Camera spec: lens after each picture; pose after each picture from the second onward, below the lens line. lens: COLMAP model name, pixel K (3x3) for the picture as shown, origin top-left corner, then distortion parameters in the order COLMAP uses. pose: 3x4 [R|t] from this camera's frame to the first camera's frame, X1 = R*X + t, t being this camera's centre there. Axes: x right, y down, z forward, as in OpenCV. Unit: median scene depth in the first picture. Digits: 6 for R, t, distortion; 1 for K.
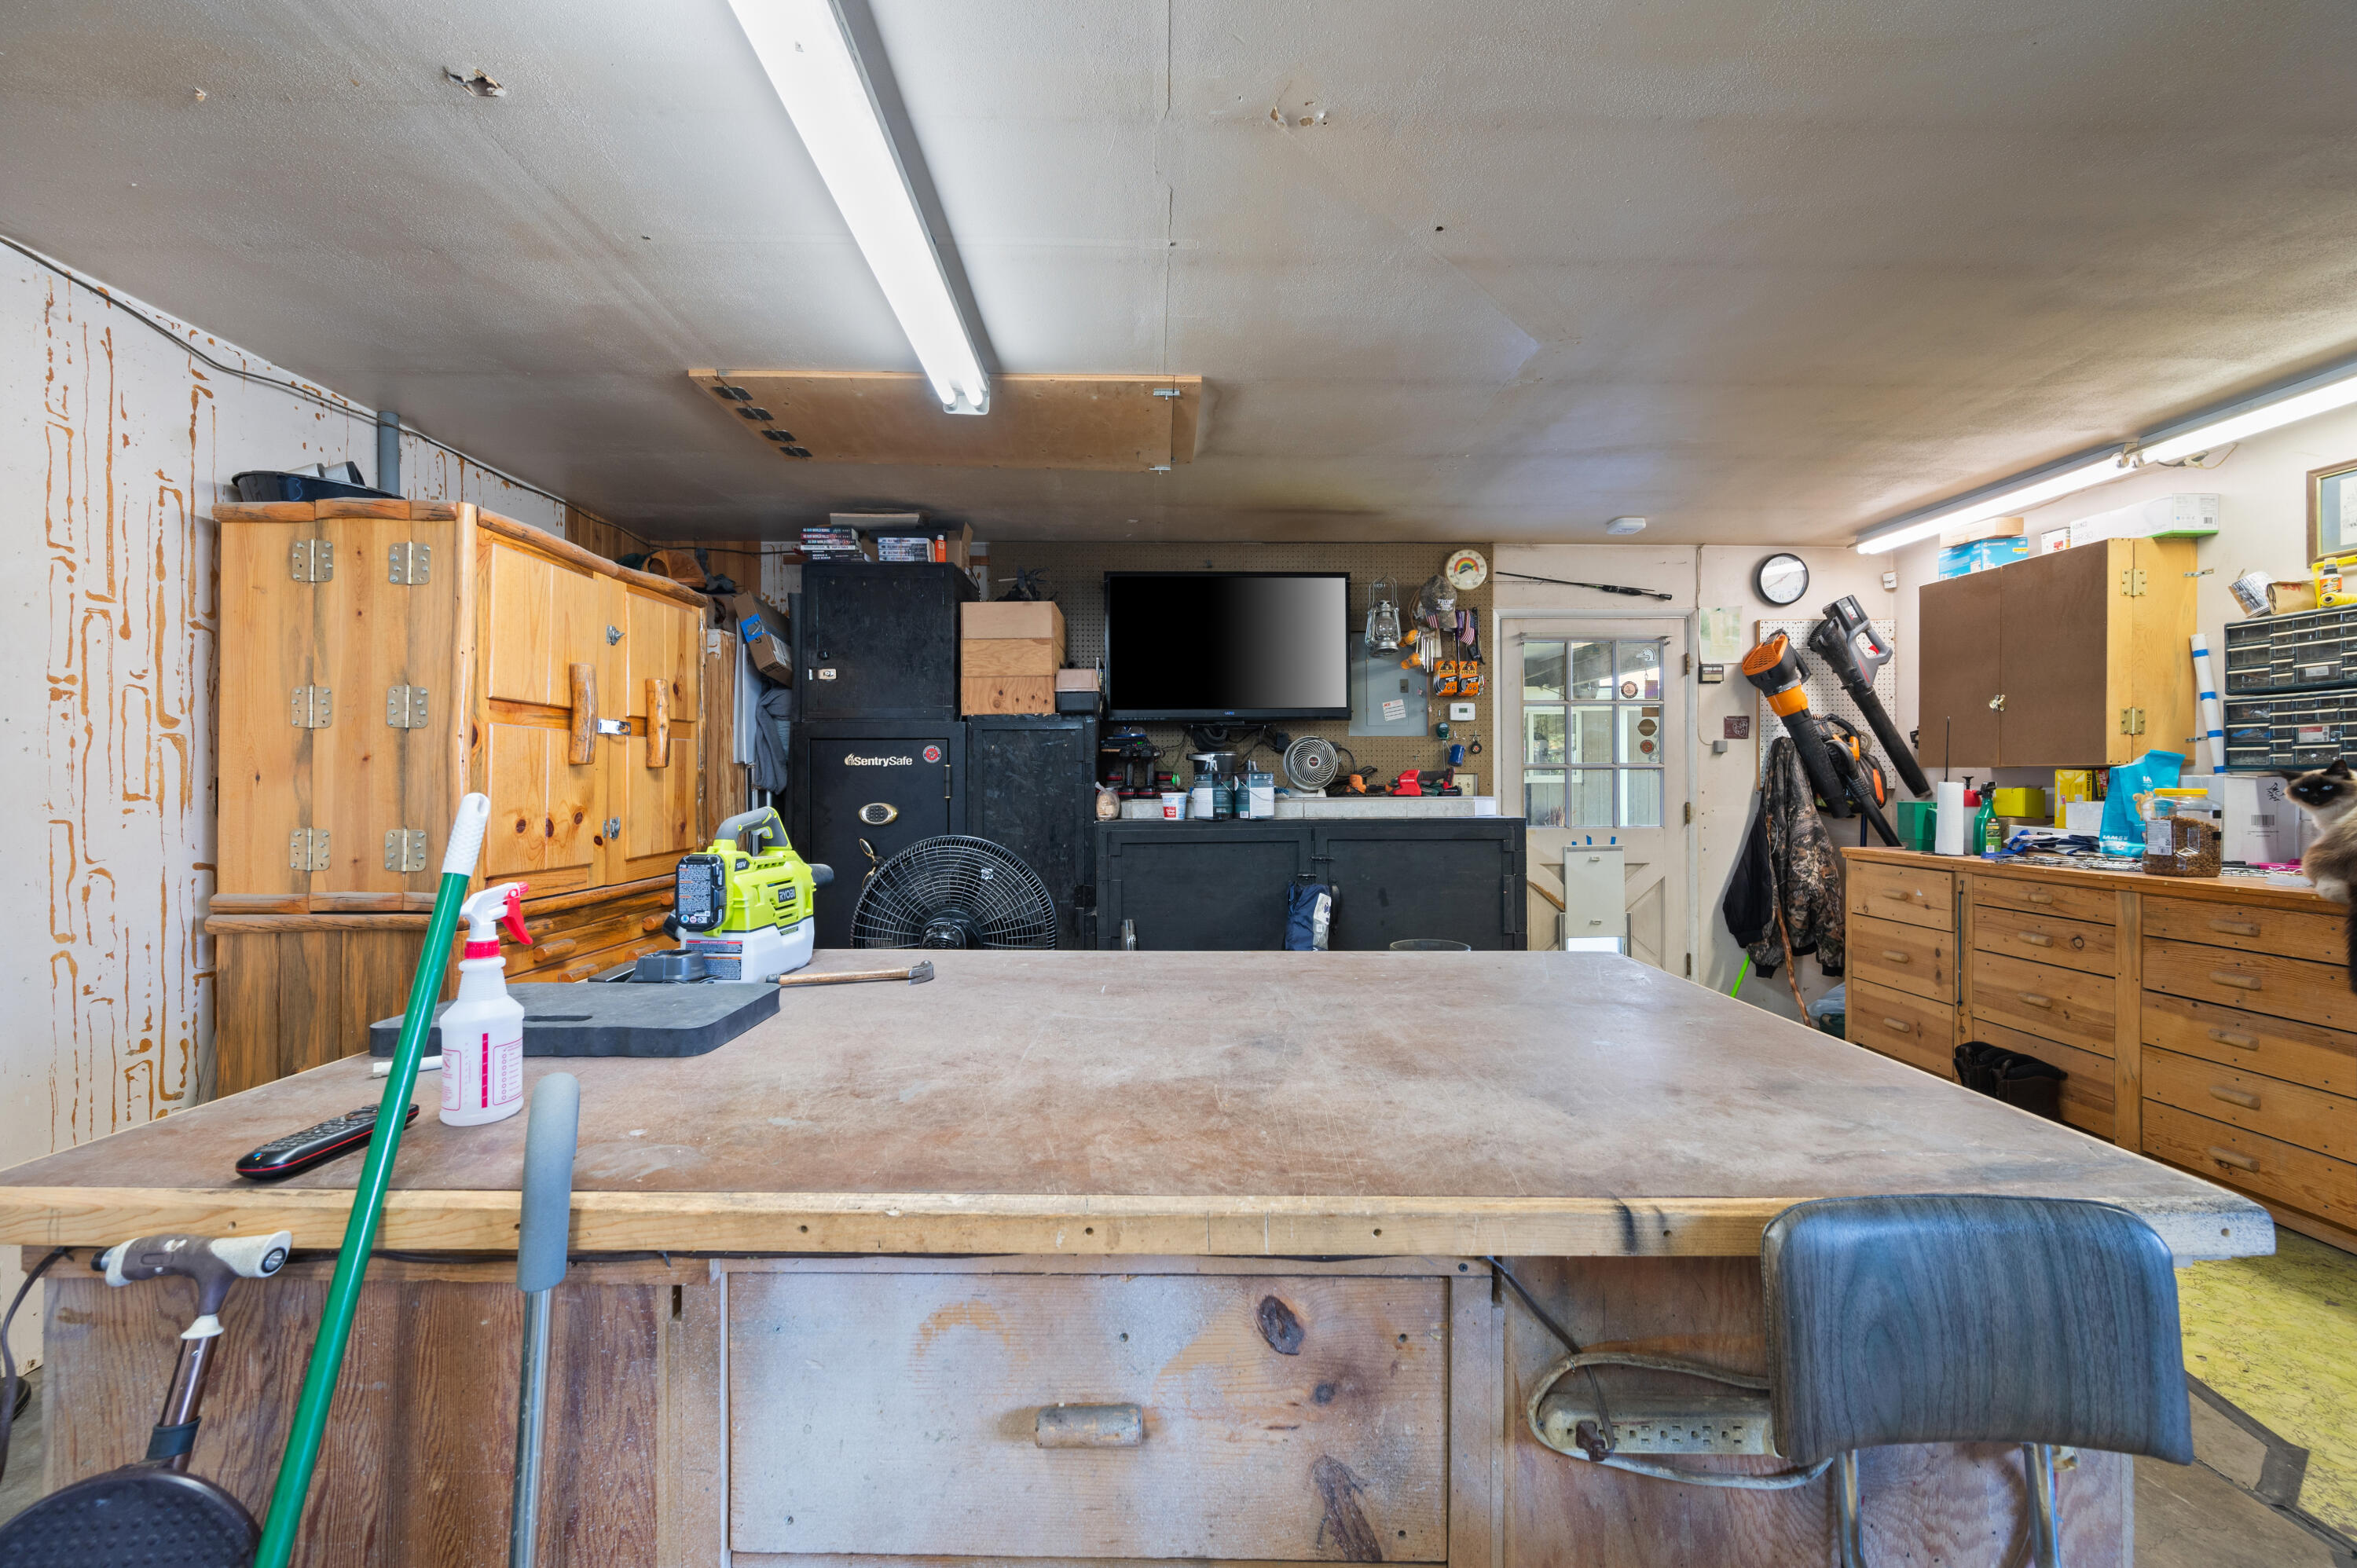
lens RADIAL K [[931.1, 0, 1178.5], [0, 931.1, 784.0], [0, 0, 1]] dist [-0.000039, -0.000307]
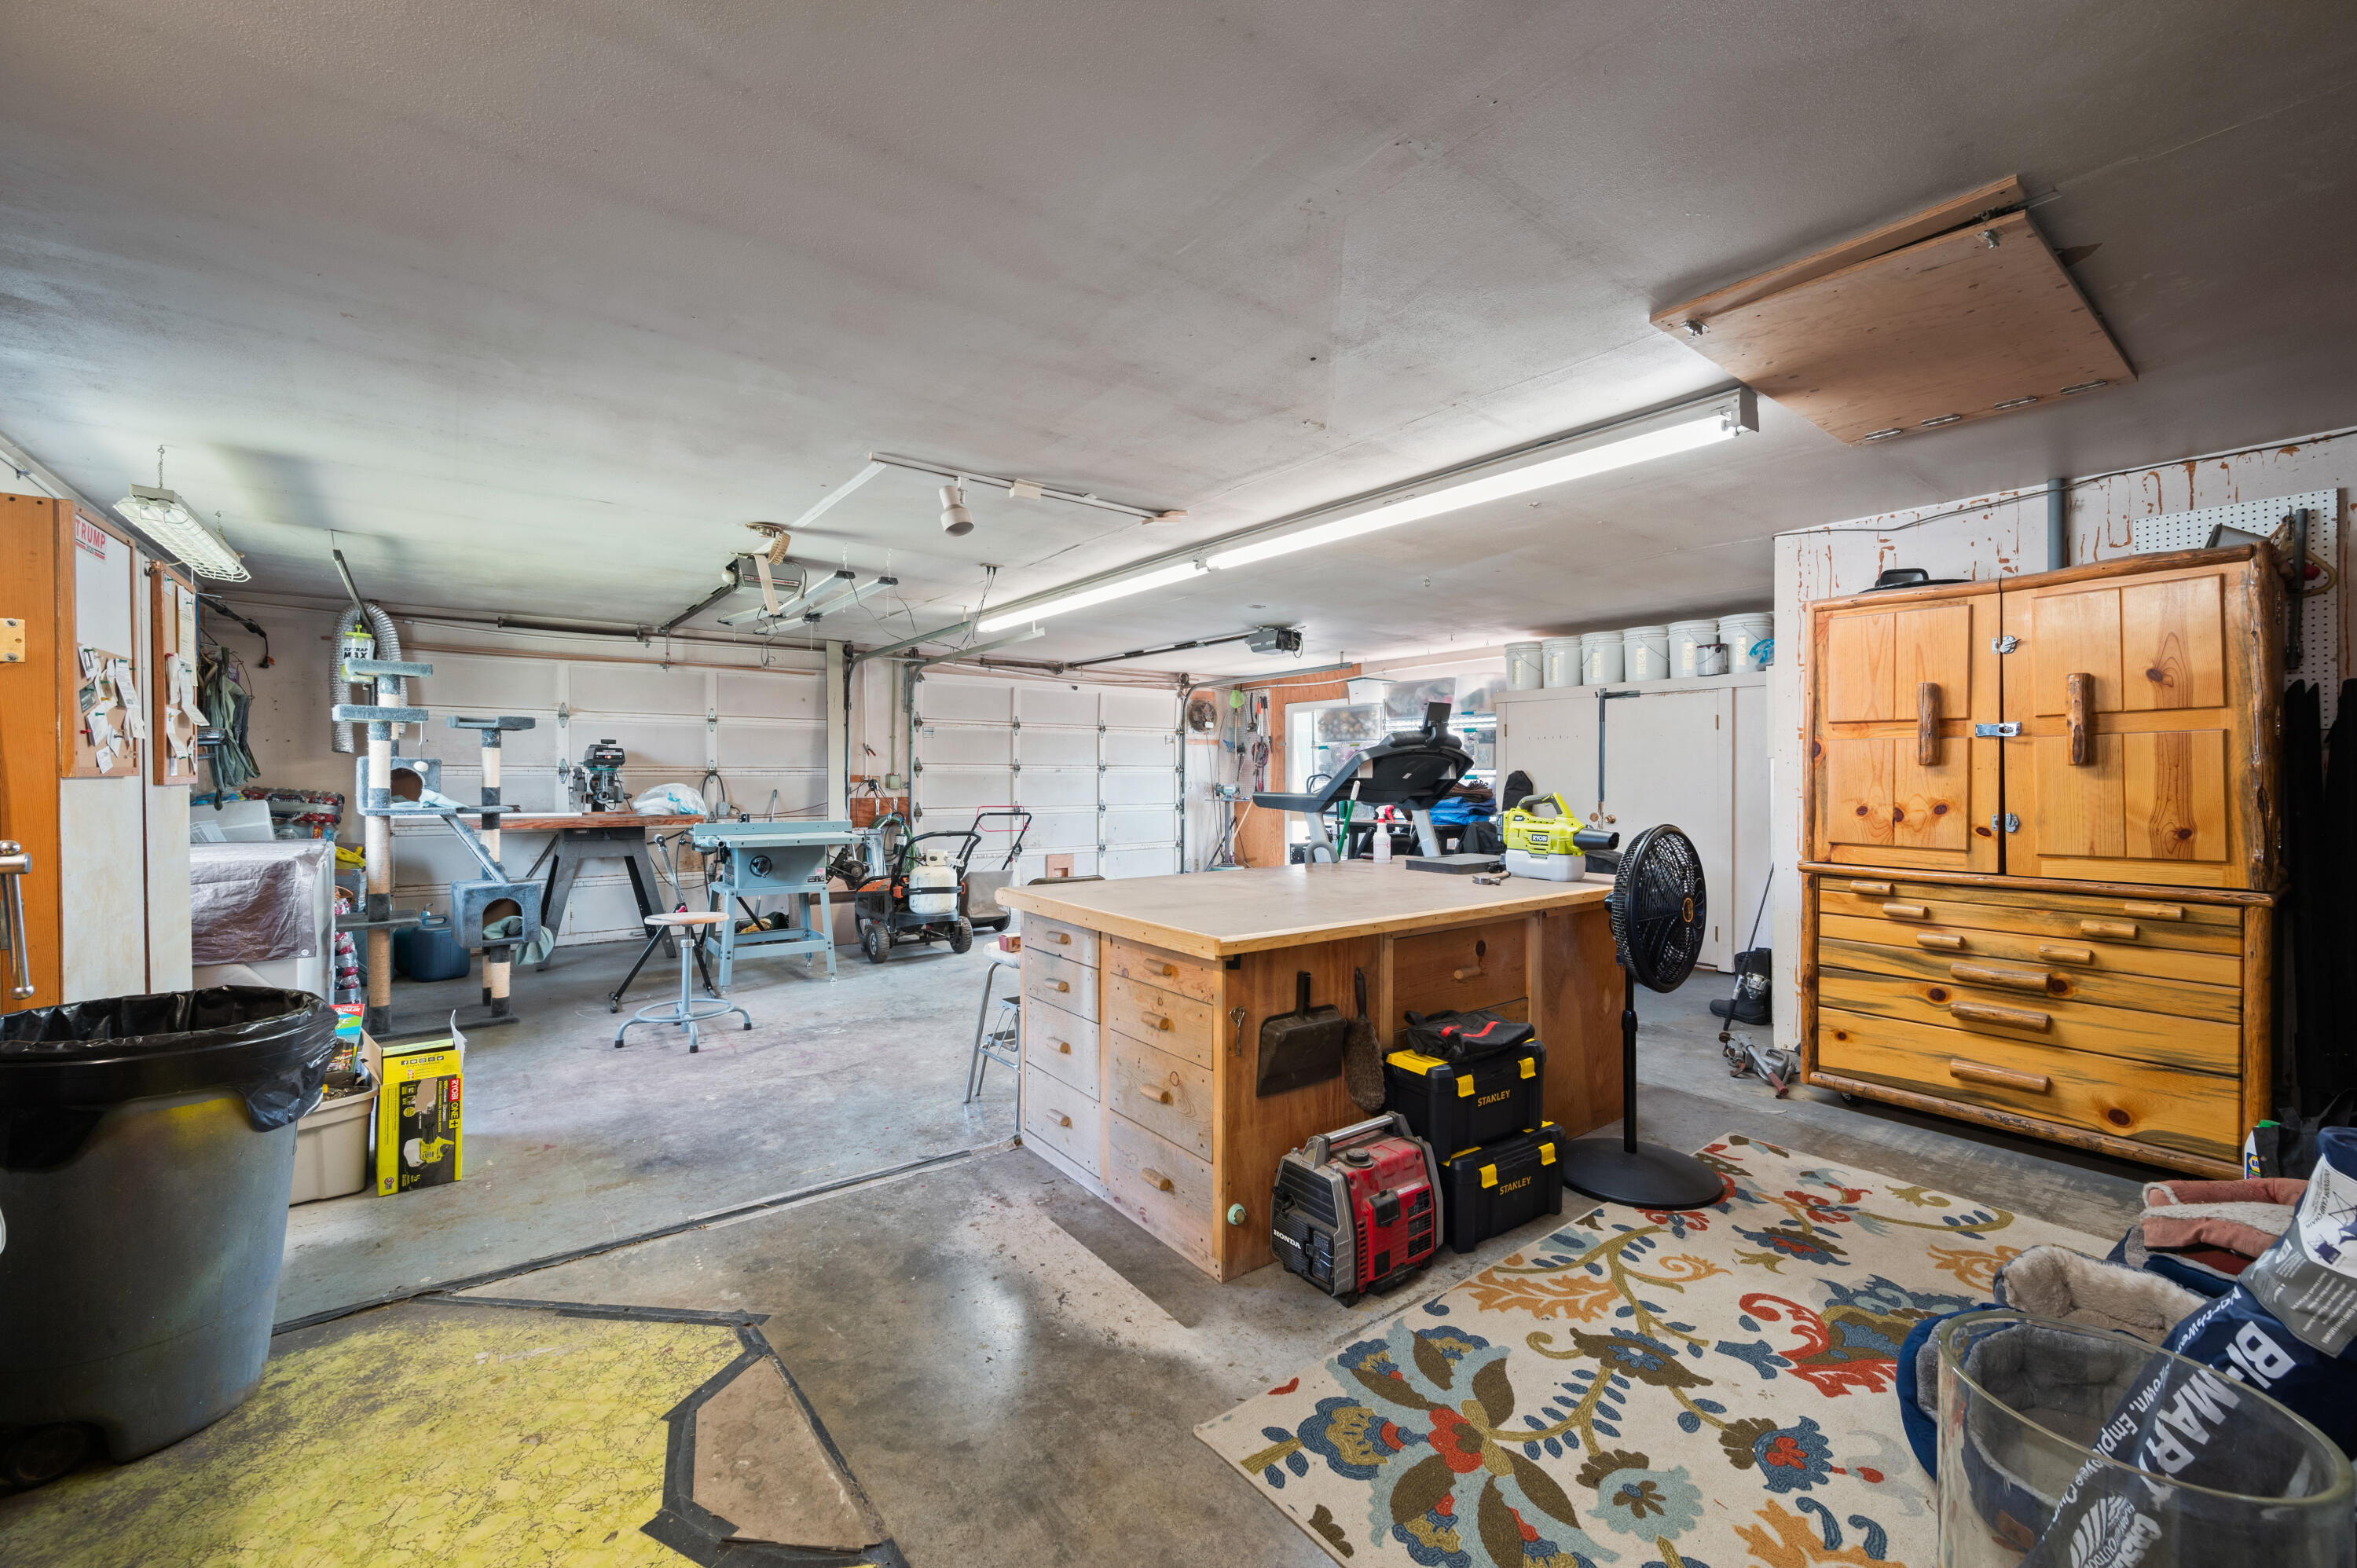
lens RADIAL K [[931.1, 0, 1178.5], [0, 931.1, 784.0], [0, 0, 1]] dist [-0.000039, -0.000307]
pose [[-0.806432, 0.005830, -0.591299, 0.594970], [-0.002494, 0.999909, 0.013260, -0.007115], [0.591322, 0.012168, -0.806344, 0.955775]]
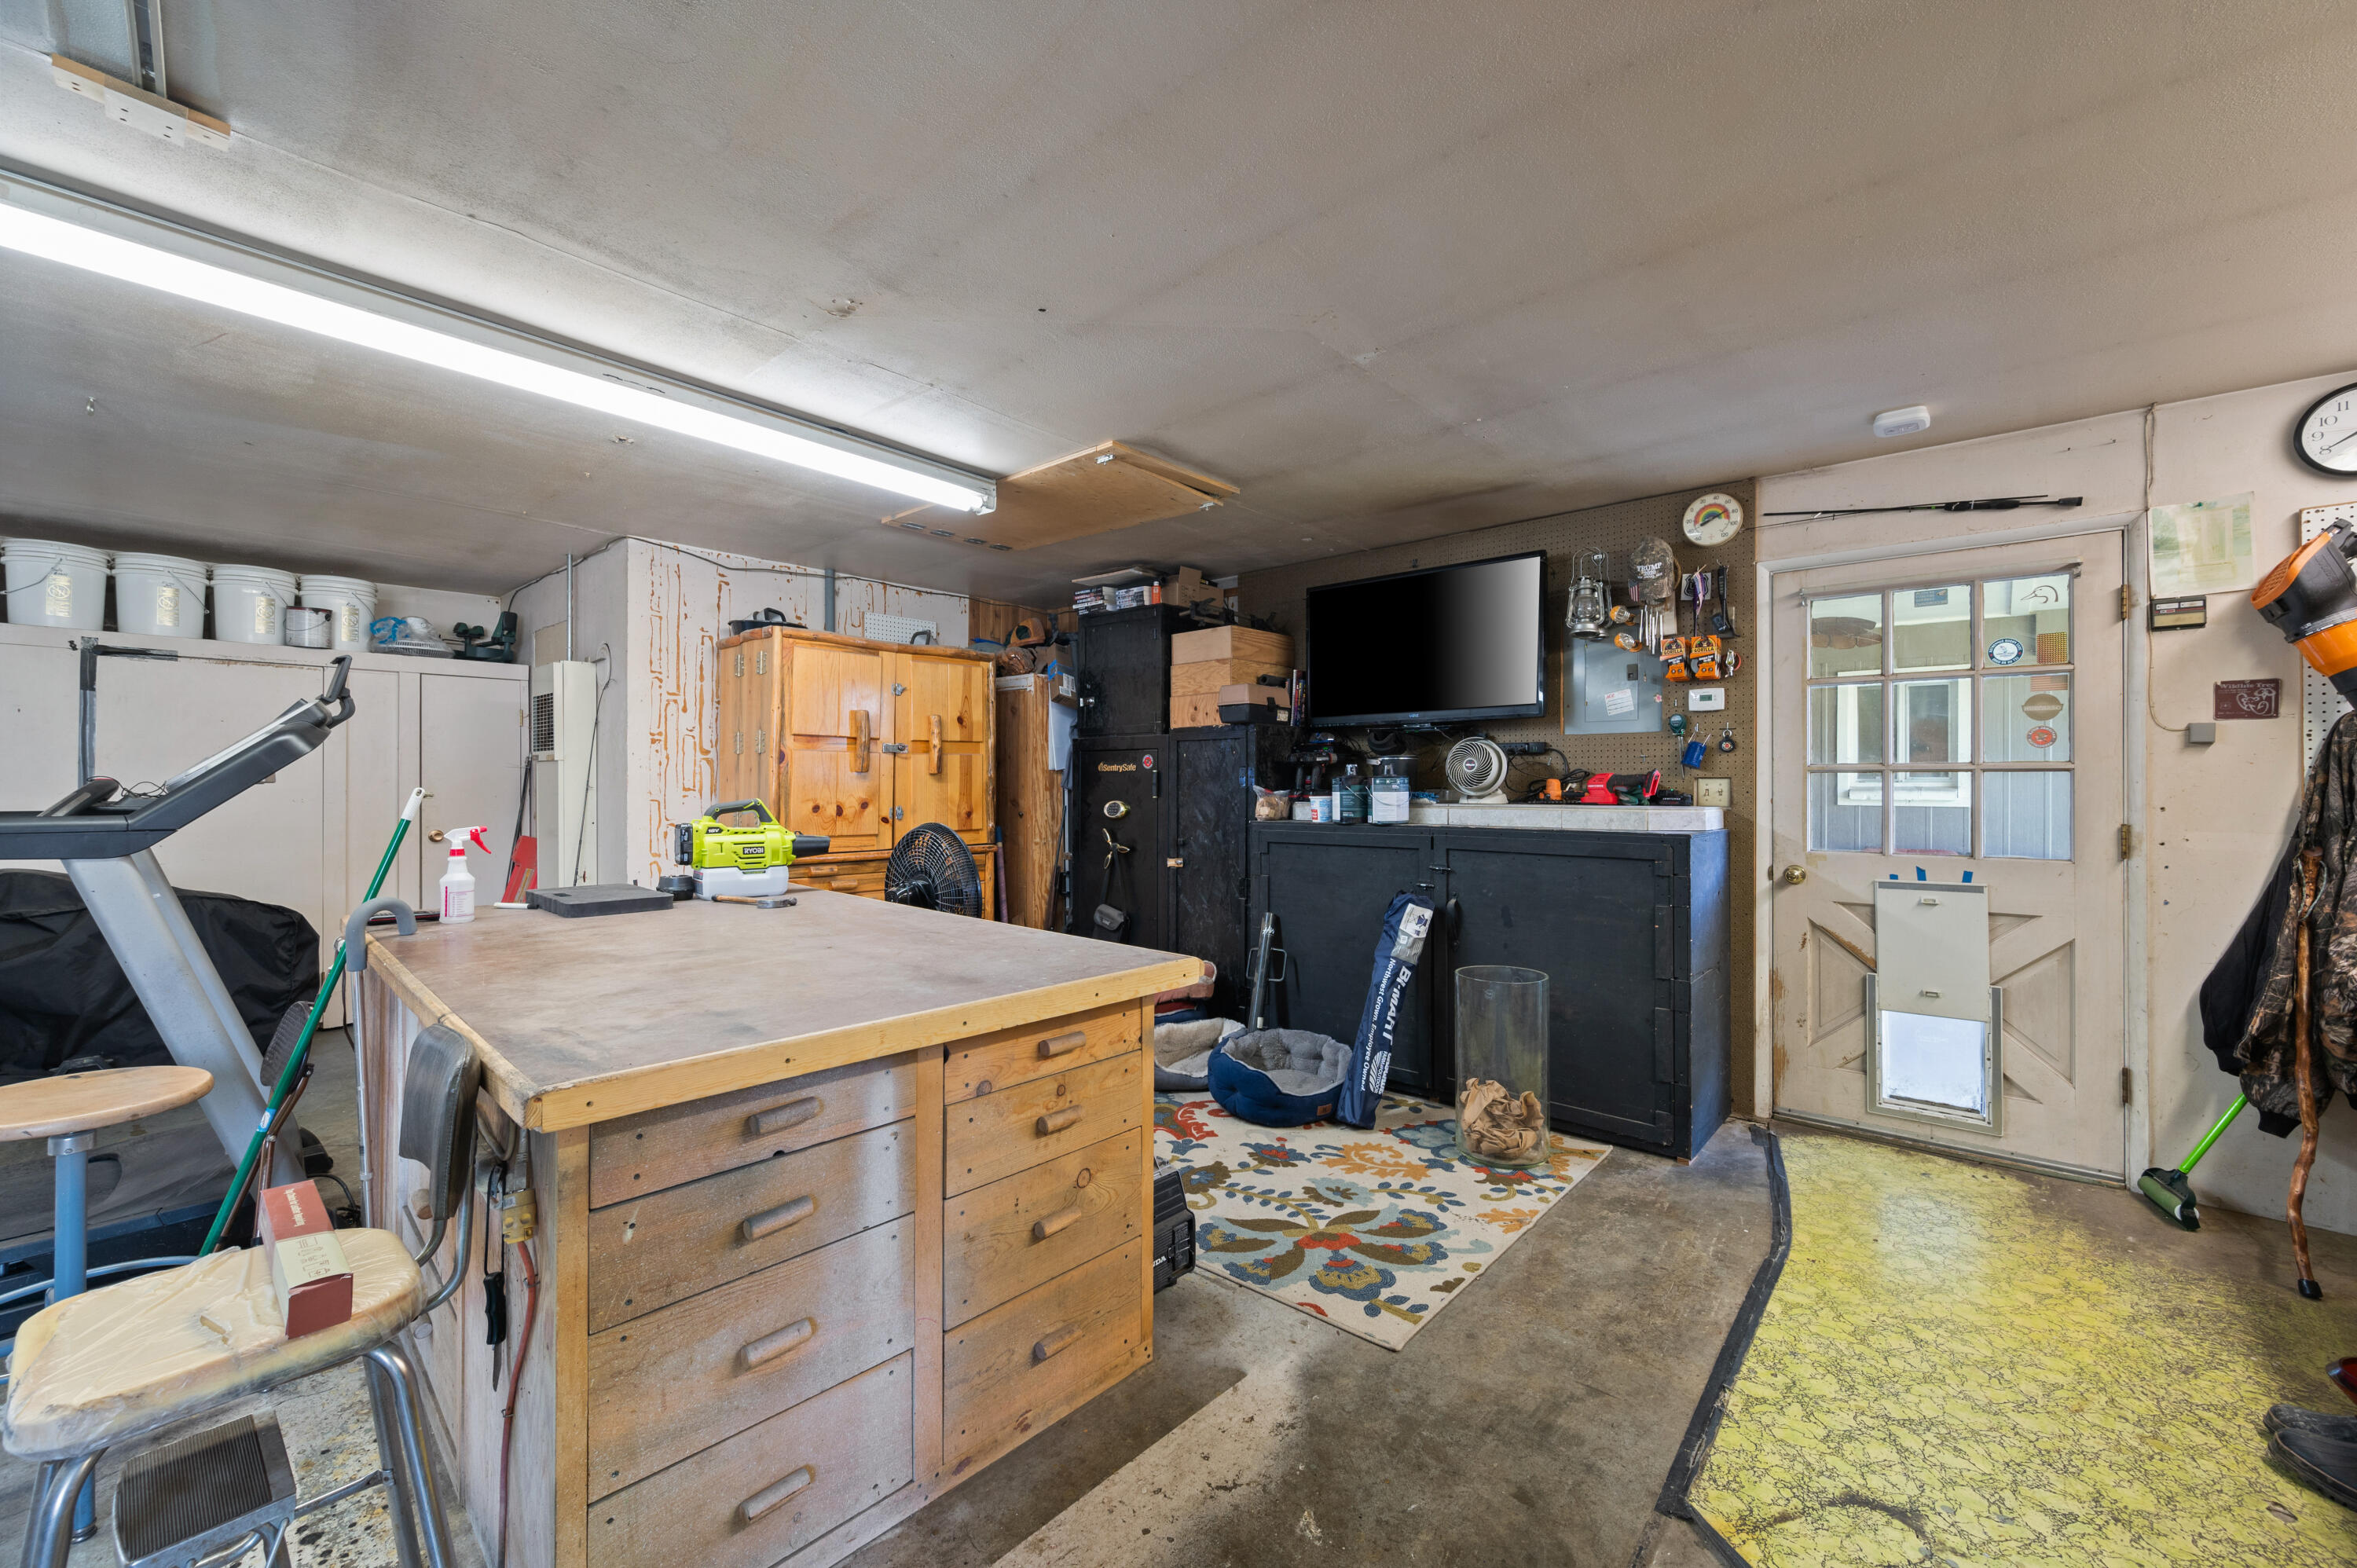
lens RADIAL K [[926.3, 0, 1178.5], [0, 926.3, 784.0], [0, 0, 1]] dist [-0.002694, -0.000402]
pose [[0.730362, 0.005425, -0.683039, 0.586207], [-0.007282, 0.999973, 0.000155, -0.003337], [0.683022, 0.004861, 0.730382, 0.136522]]
